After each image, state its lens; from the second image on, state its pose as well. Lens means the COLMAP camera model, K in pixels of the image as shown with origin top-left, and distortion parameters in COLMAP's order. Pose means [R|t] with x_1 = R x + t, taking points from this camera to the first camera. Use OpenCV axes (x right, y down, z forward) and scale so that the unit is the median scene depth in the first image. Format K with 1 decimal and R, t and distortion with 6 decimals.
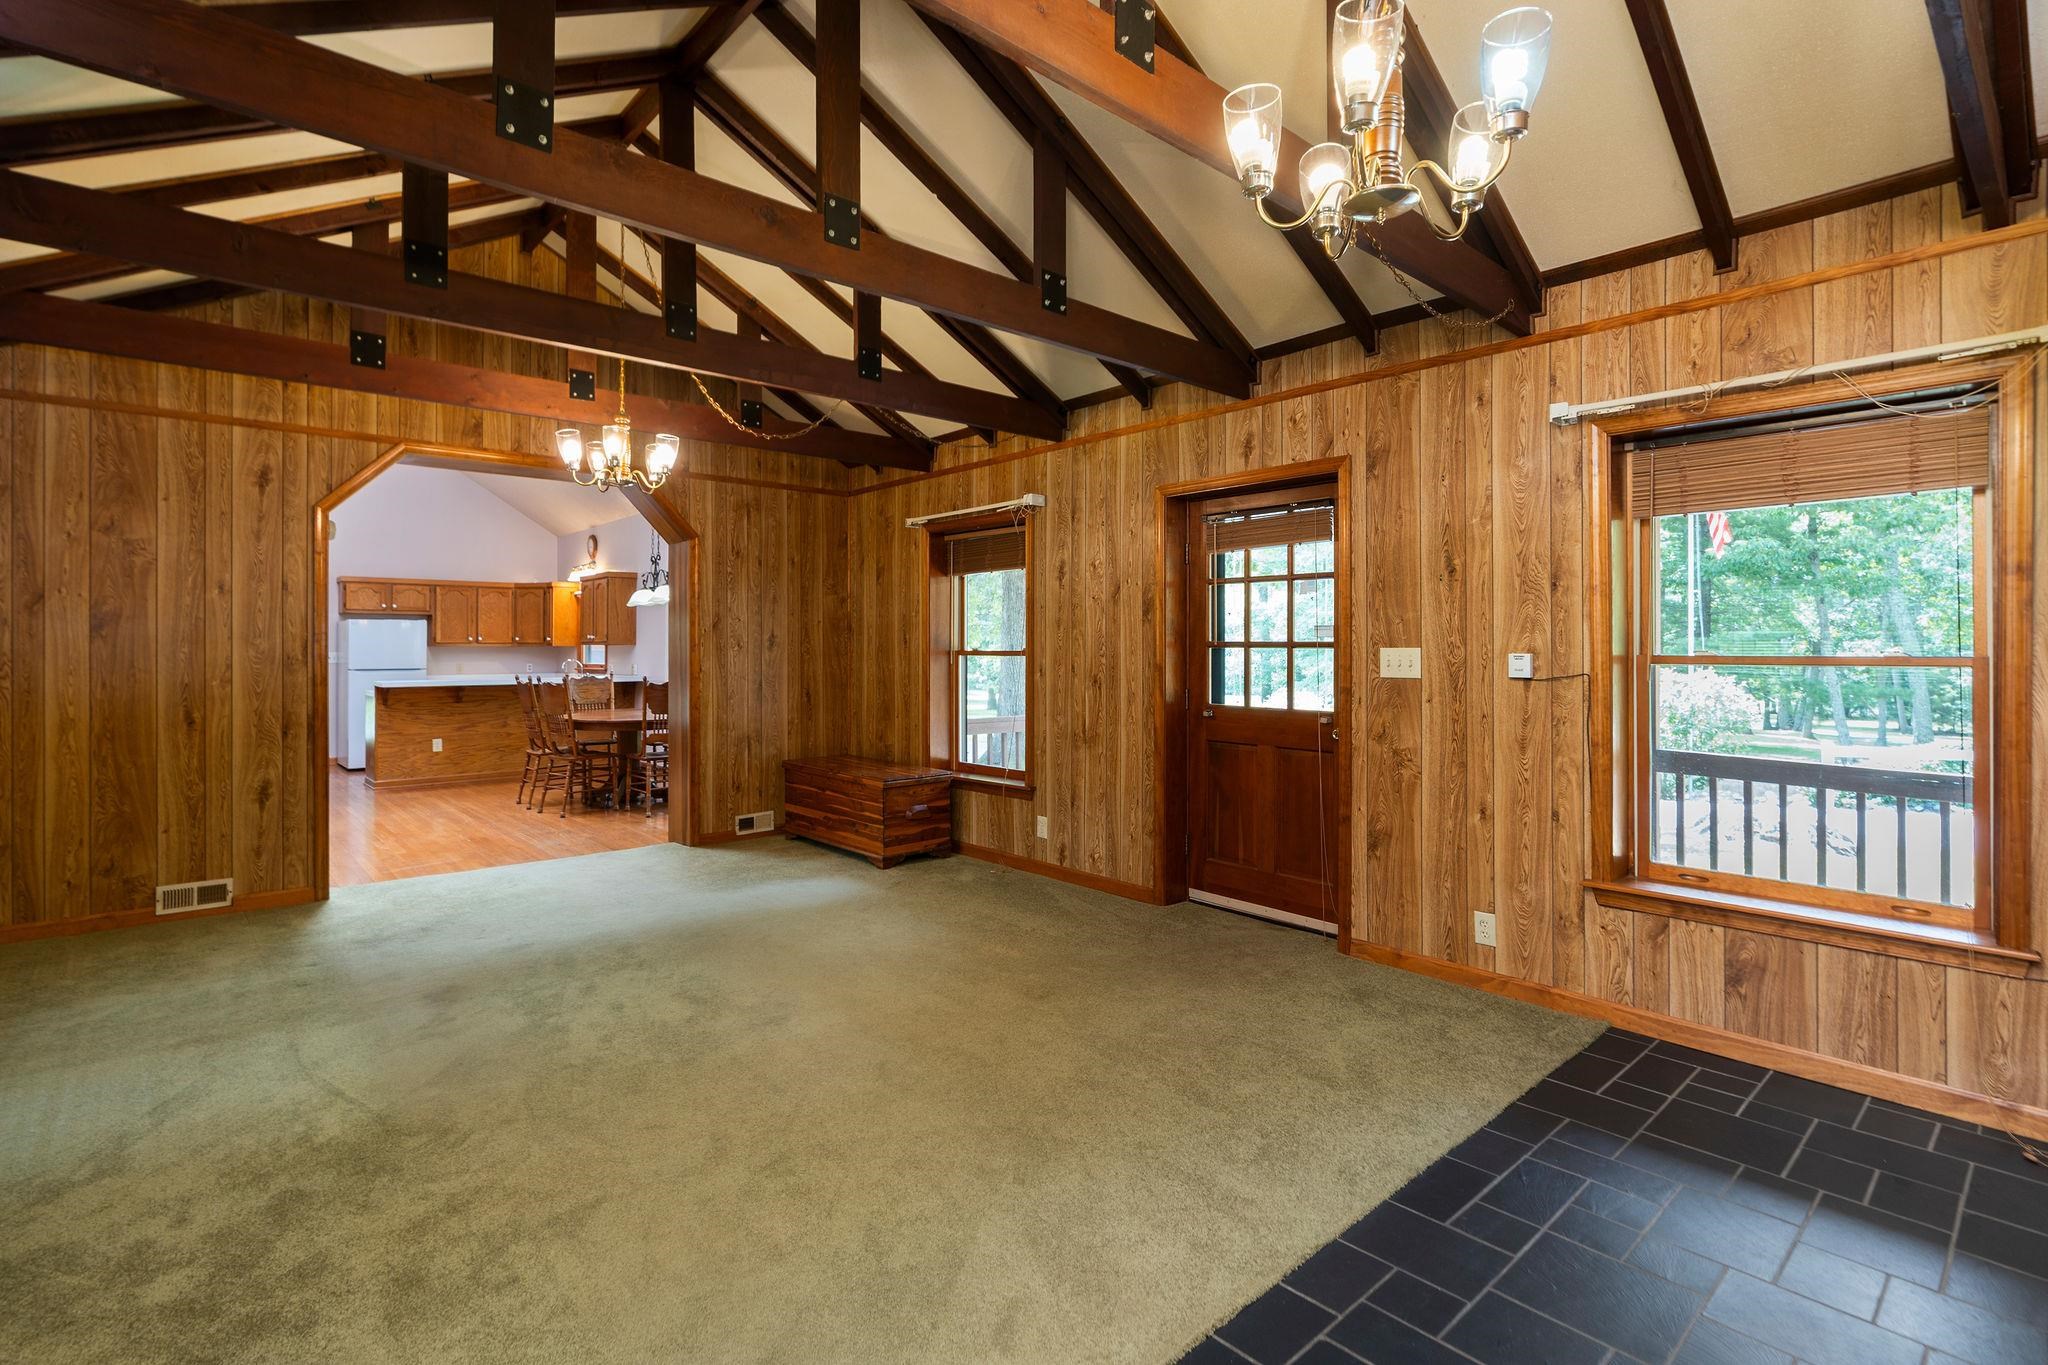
lens RADIAL K [[951.6, 0, 1001.5], [0, 951.6, 654.0], [0, 0, 1]] dist [-0.009831, 0.006363]
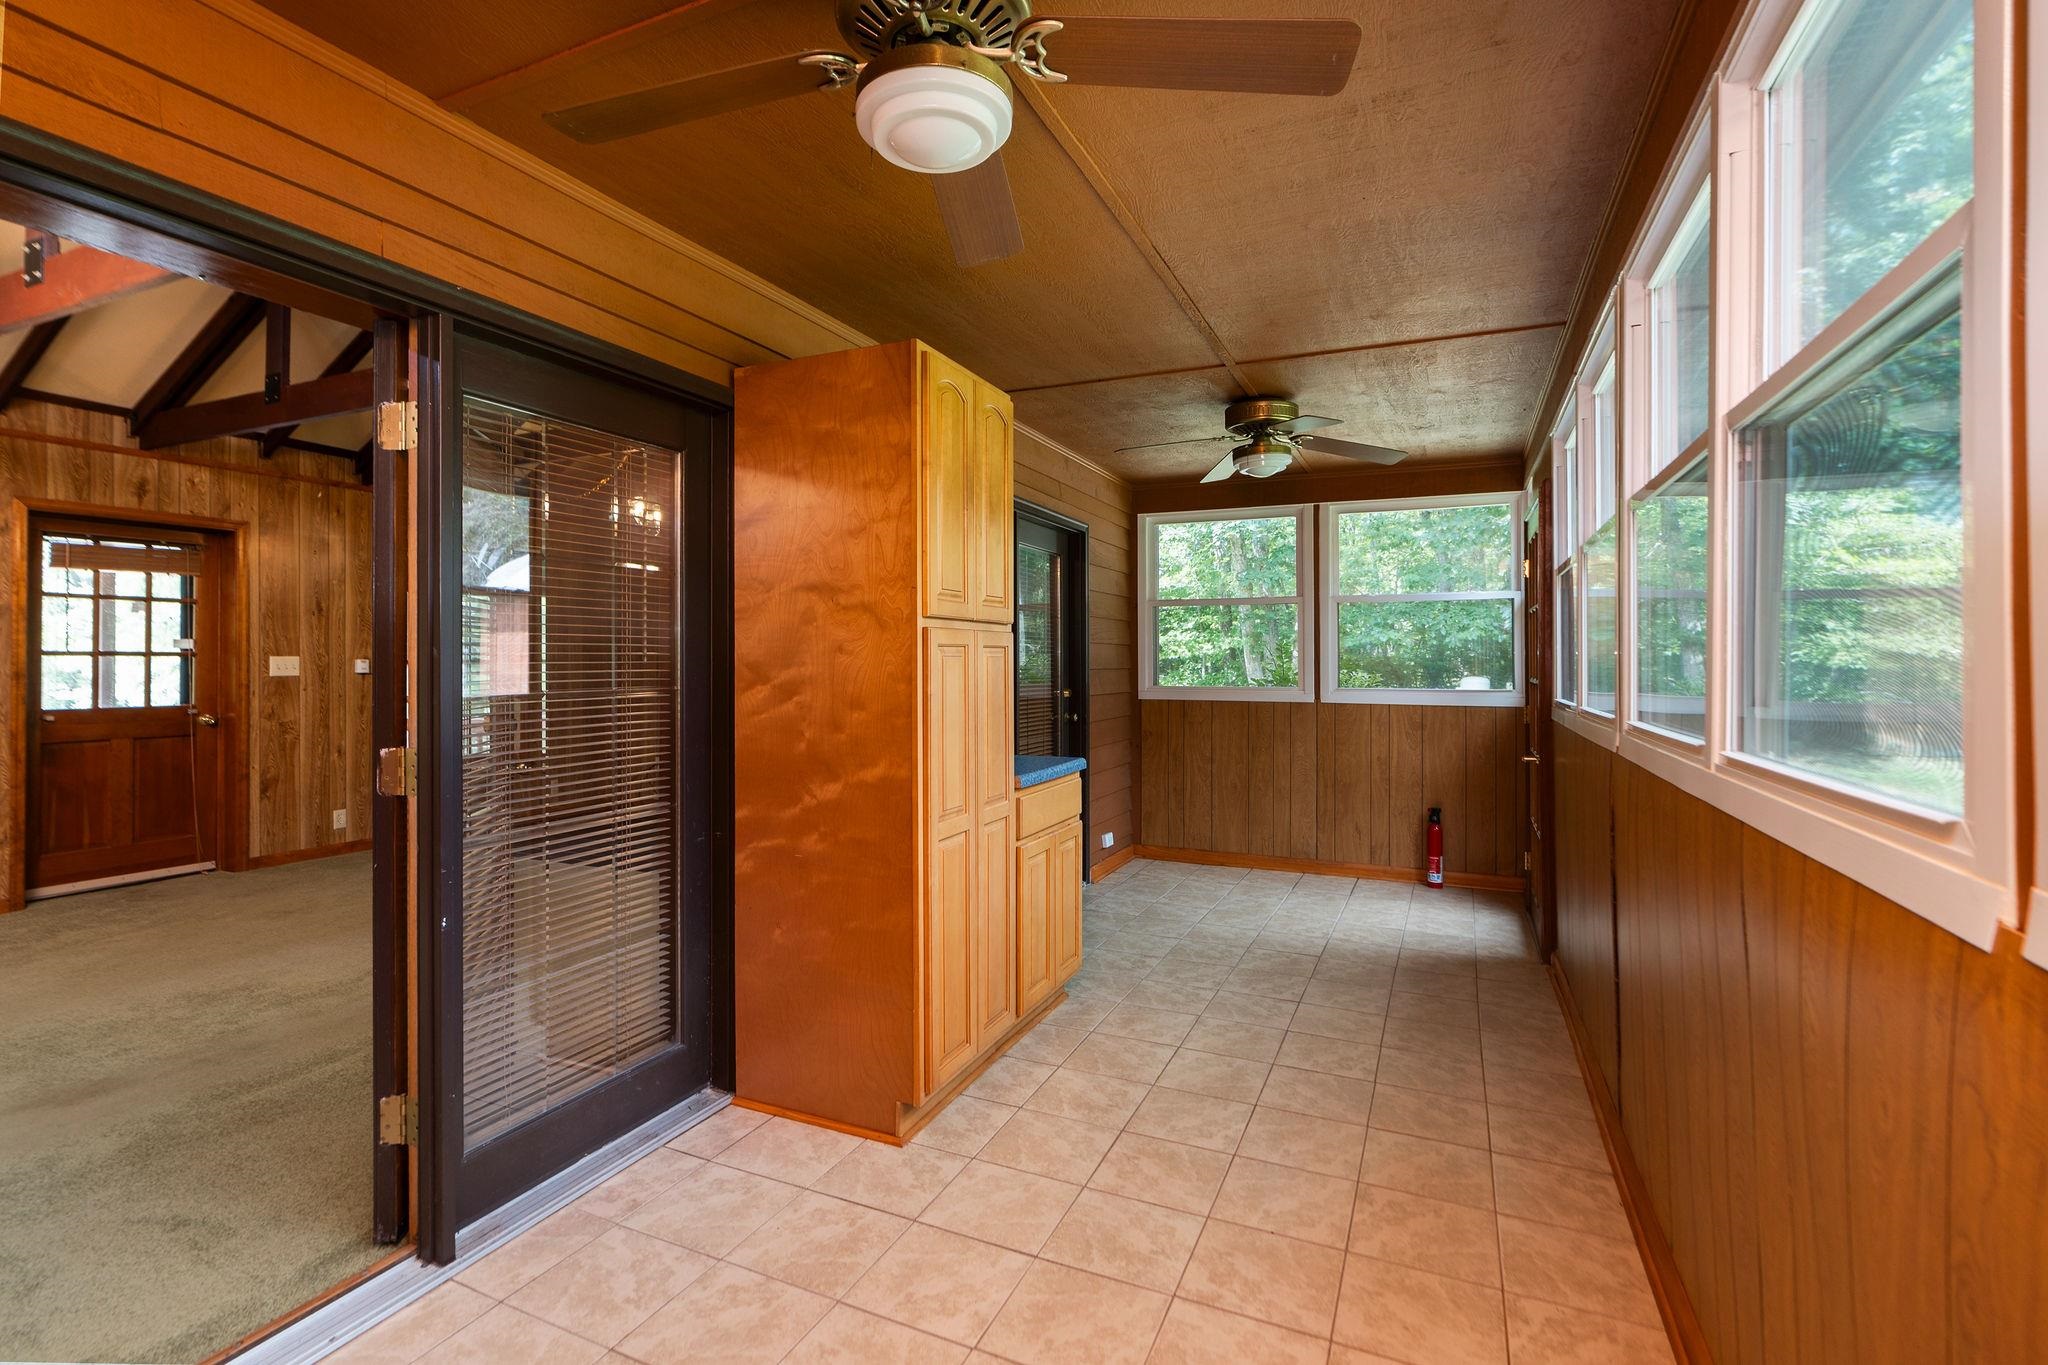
lens RADIAL K [[951.6, 0, 1017.5], [0, 951.6, 662.6], [0, 0, 1]] dist [-0.009831, 0.006363]
pose [[-0.421860, -0.006275, 0.906639, -1.476944], [0.003808, 0.999955, 0.008692, -0.005358], [-0.906653, 0.007119, -0.421818, 0.571965]]
